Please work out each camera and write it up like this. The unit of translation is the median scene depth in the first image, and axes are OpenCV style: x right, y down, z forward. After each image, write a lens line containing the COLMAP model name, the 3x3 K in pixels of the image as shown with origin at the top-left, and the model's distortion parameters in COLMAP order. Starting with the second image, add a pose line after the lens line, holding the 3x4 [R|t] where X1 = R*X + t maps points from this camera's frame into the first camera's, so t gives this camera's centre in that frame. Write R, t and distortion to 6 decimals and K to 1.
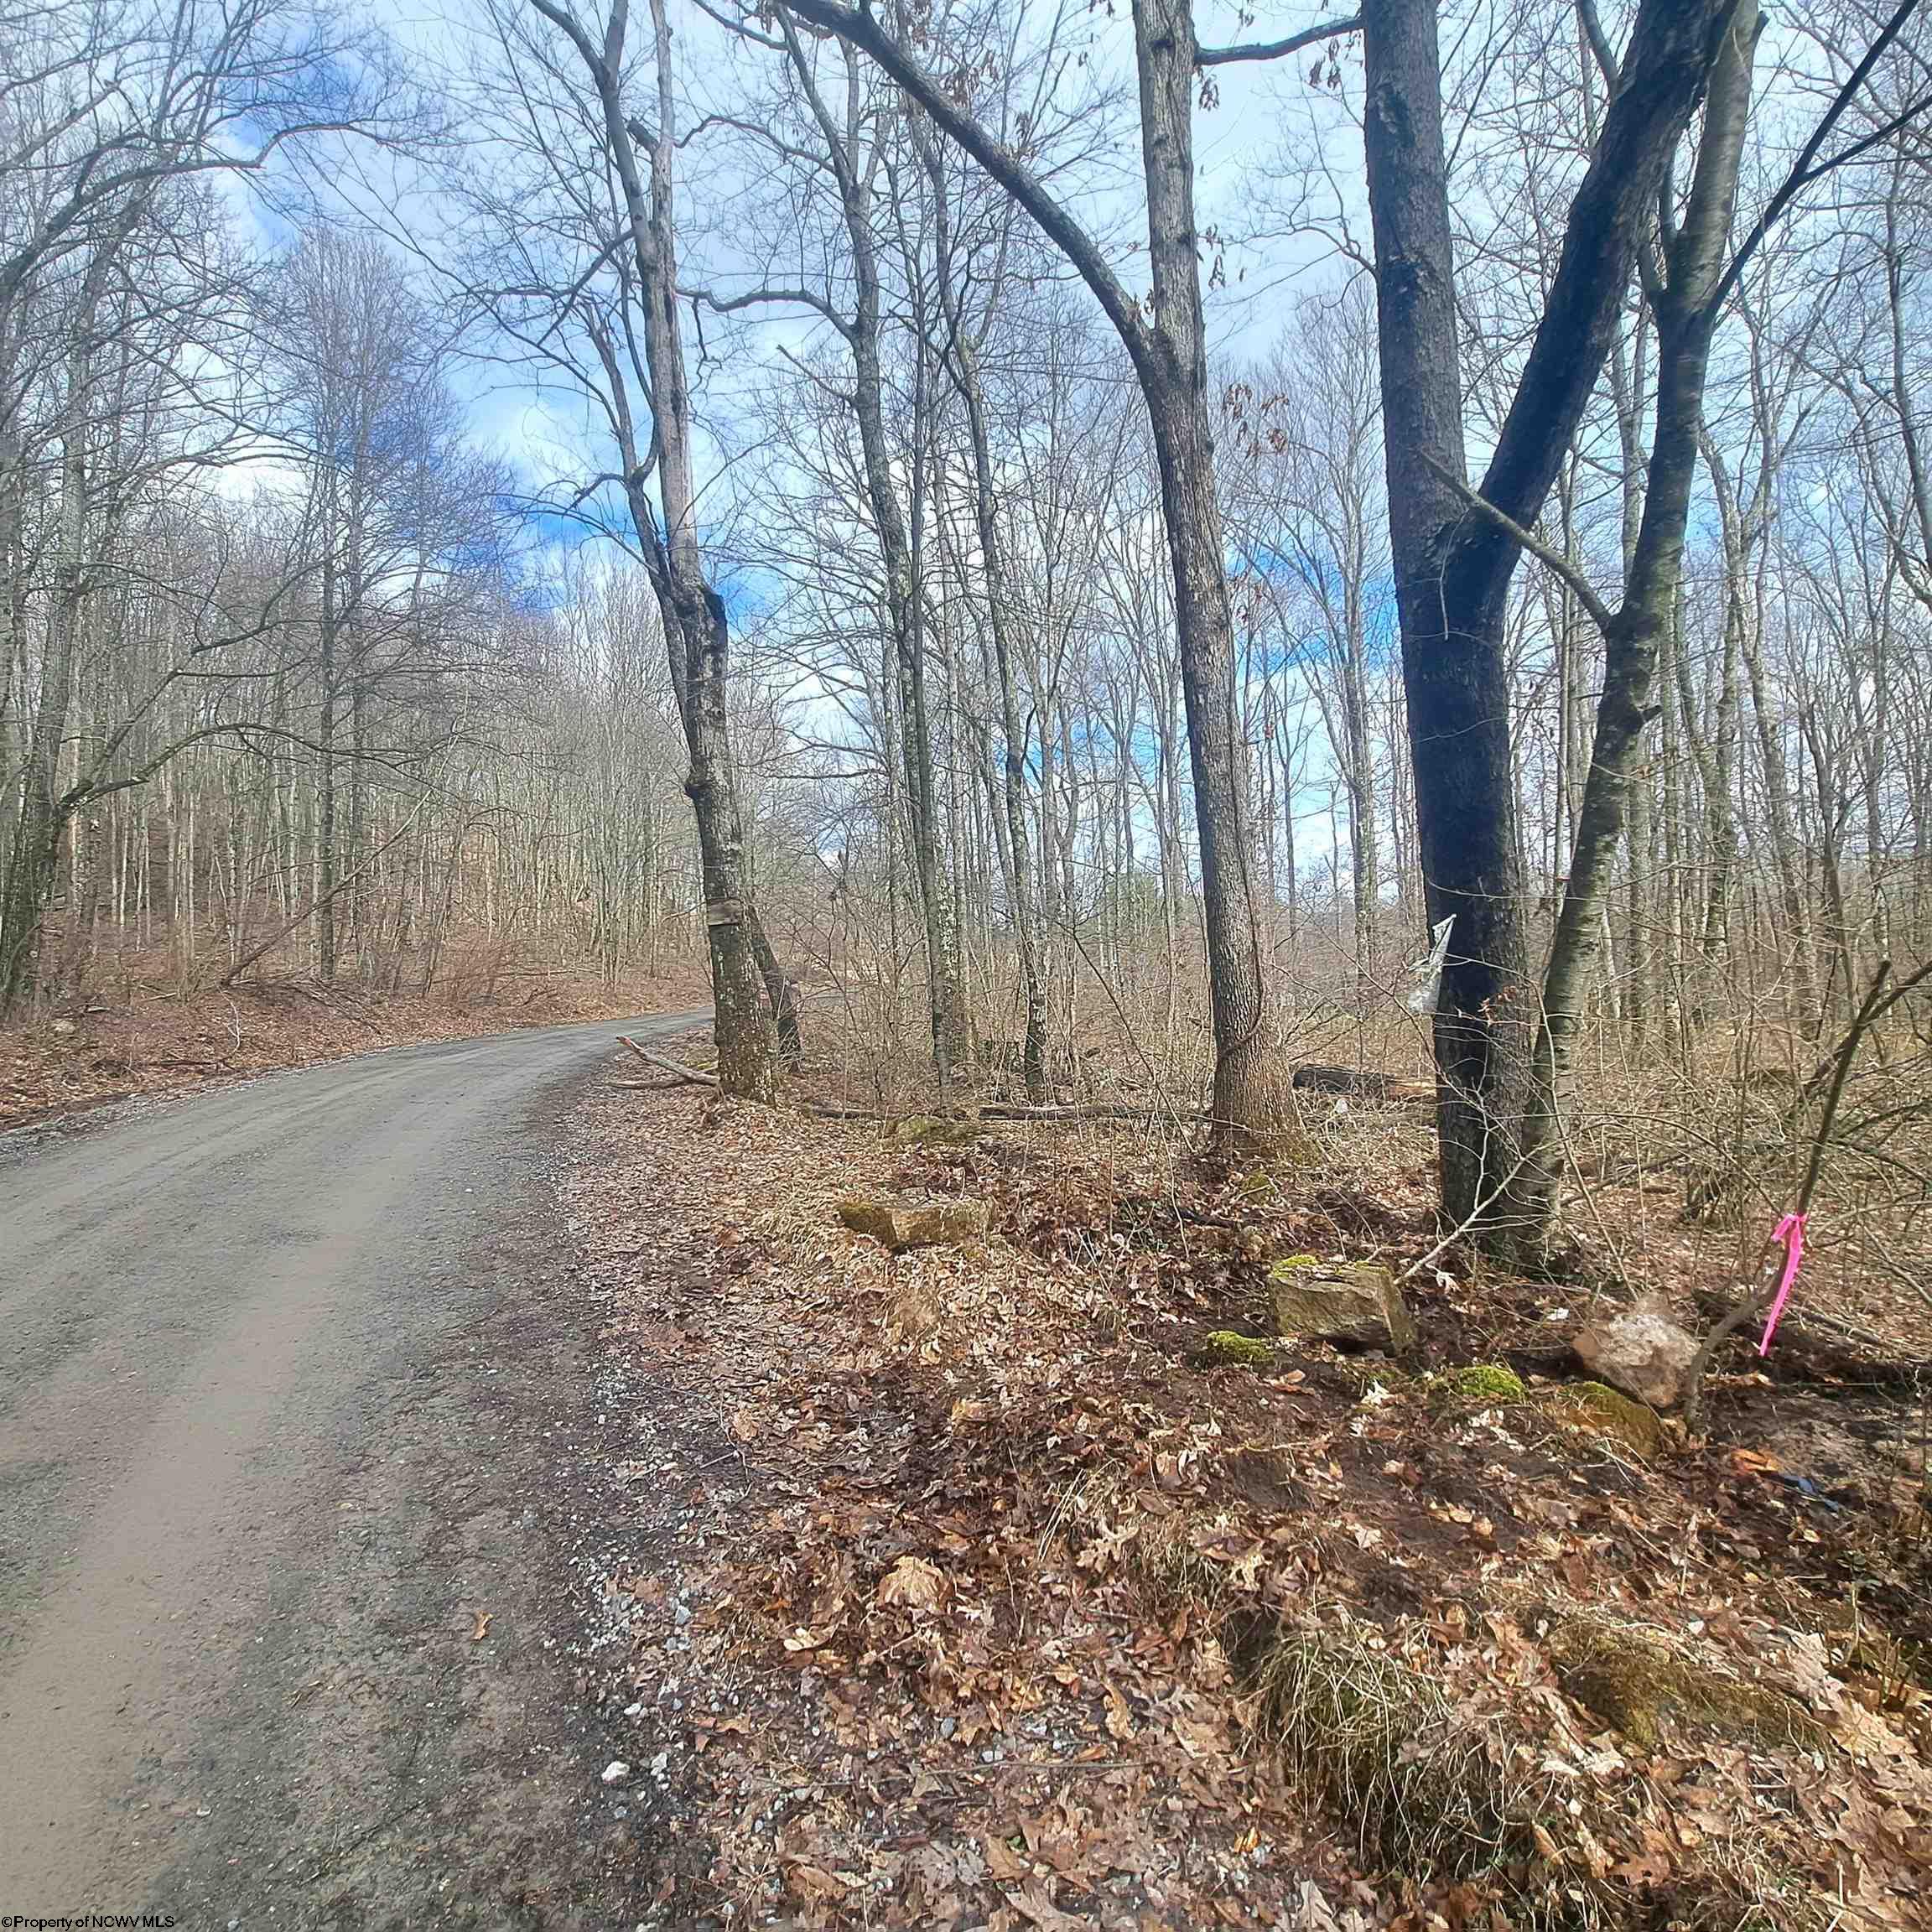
lens RADIAL K [[1037.1, 0, 966.0], [0, 1037.1, 966.0], [0, 0, 1]] dist [-0.019882, 0.001150]
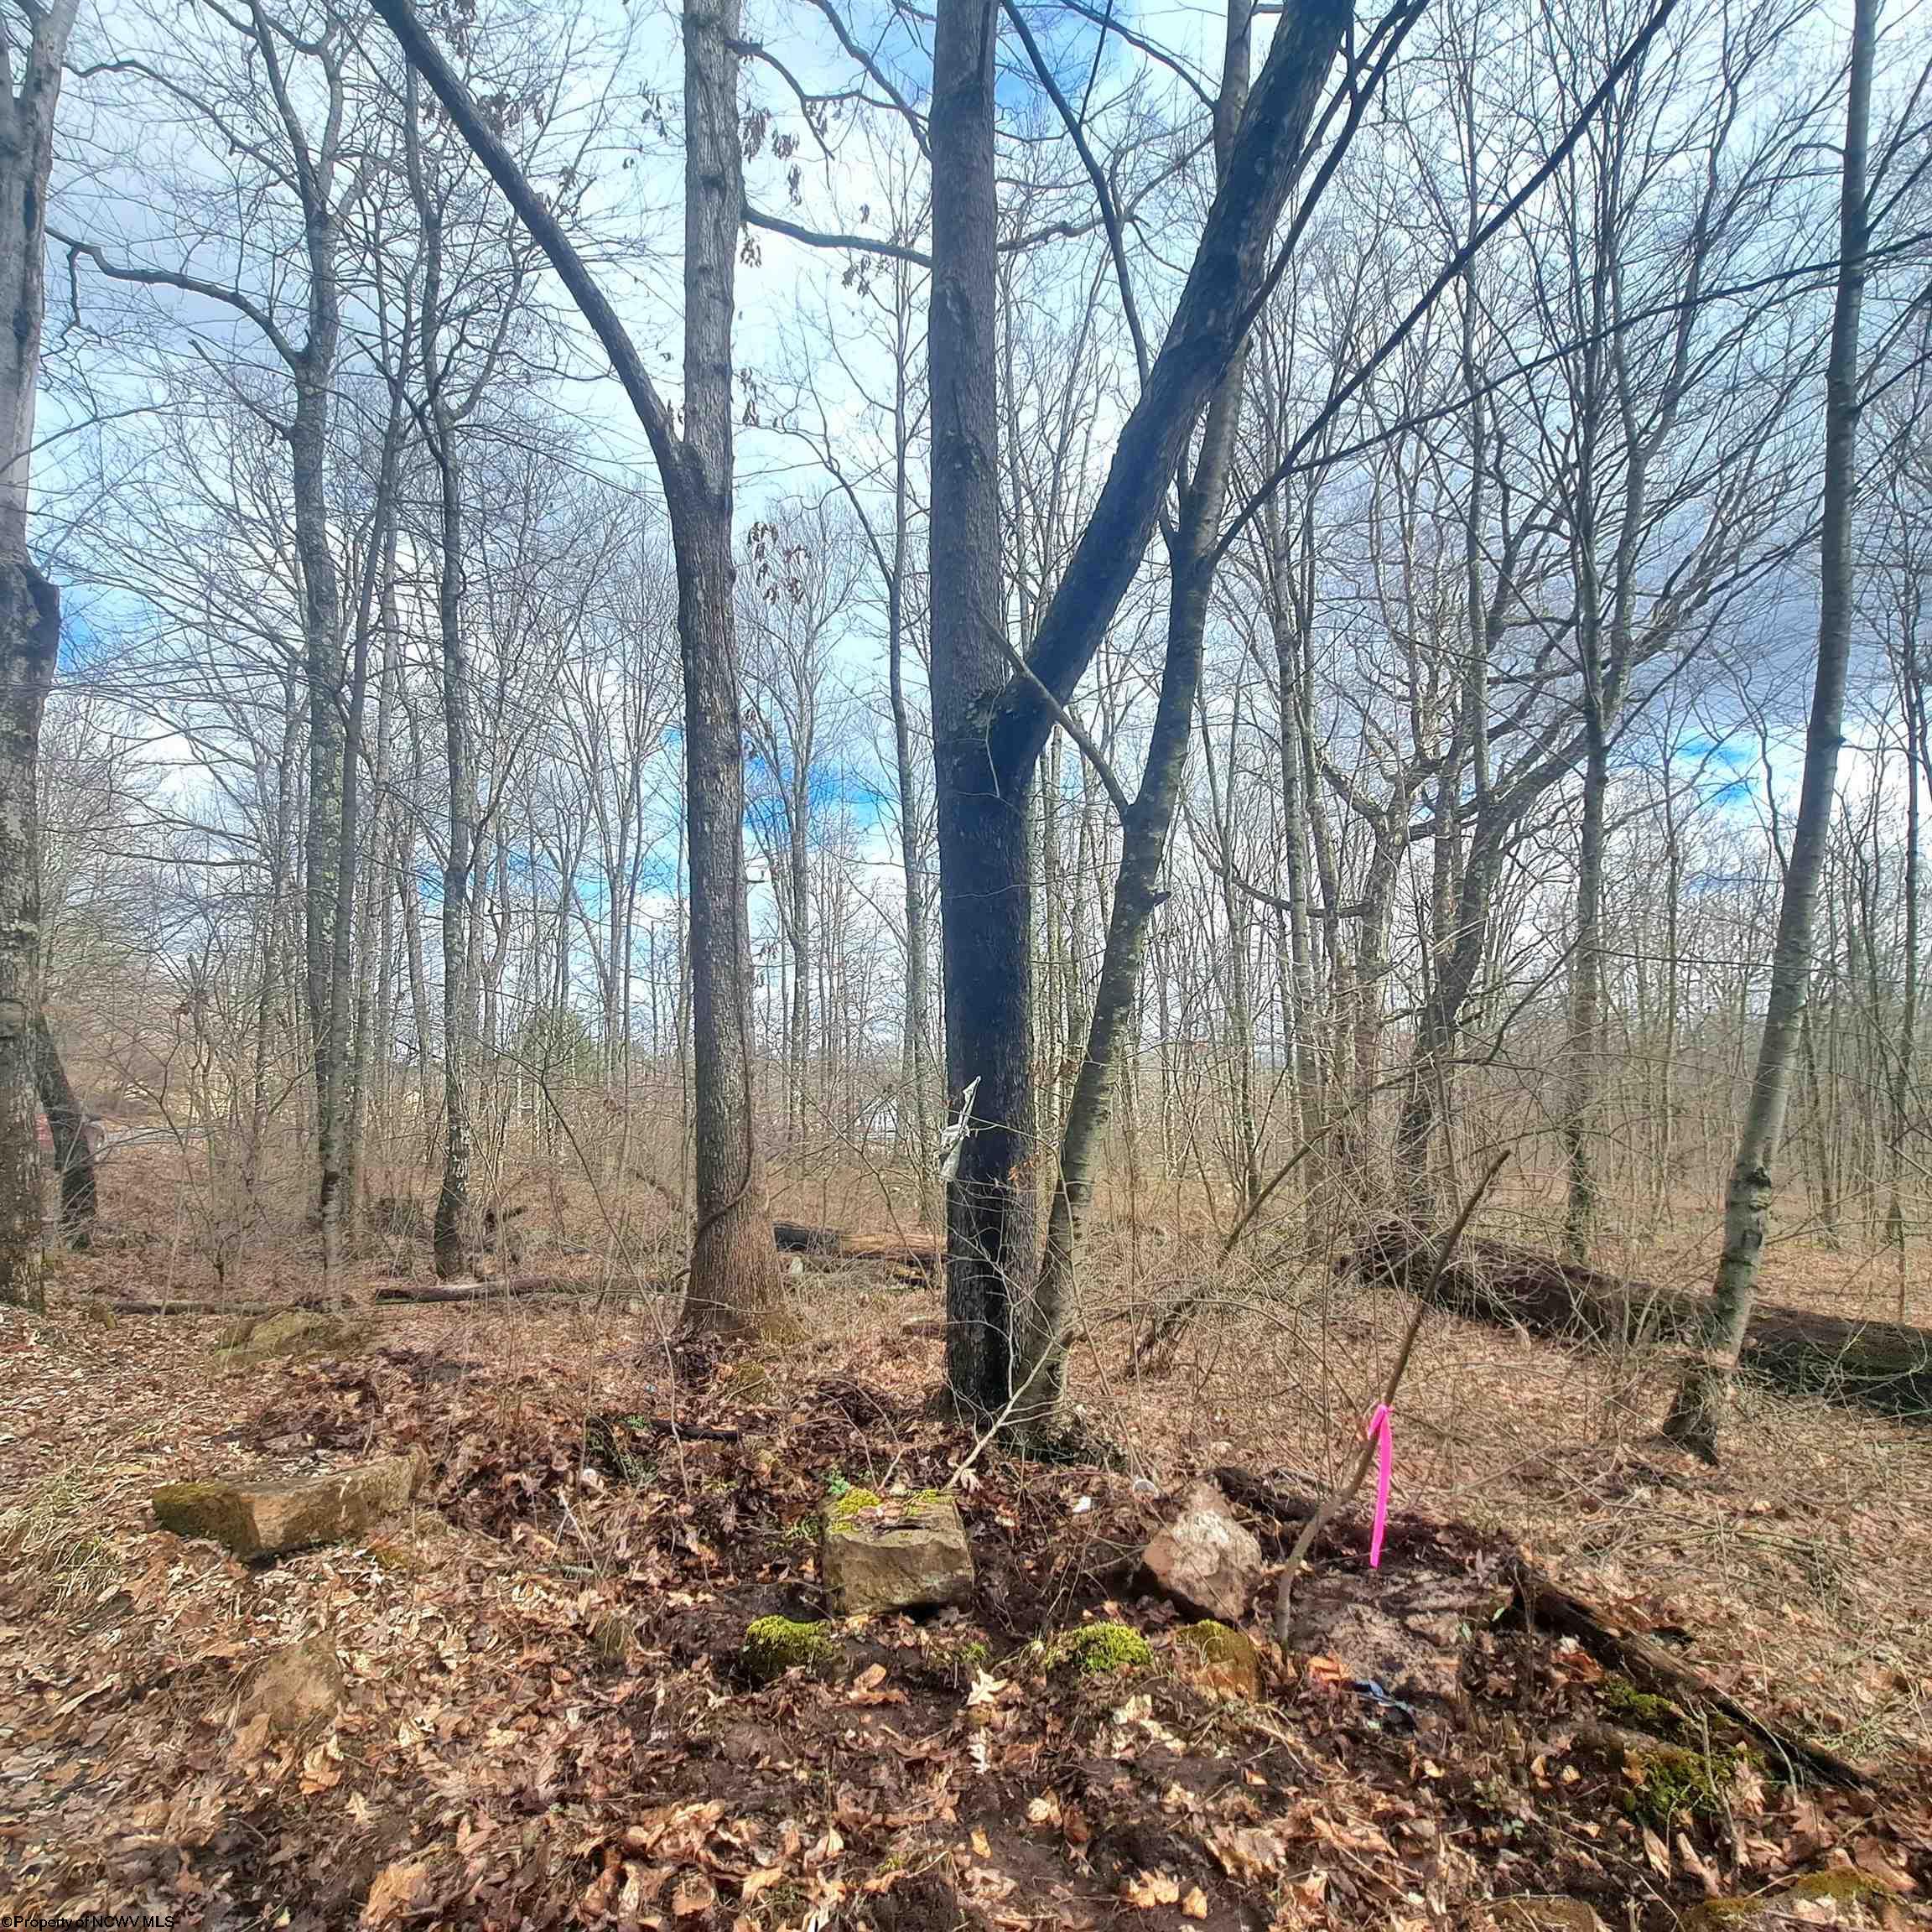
lens RADIAL K [[1037.1, 0, 966.0], [0, 1037.1, 966.0], [0, 0, 1]] dist [-0.019882, 0.001150]
pose [[0.858965, 0.097638, 0.502639, -0.037555], [-0.026165, 0.988739, -0.147348, -0.008860], [-0.511365, 0.113415, 0.851847, 0.163847]]
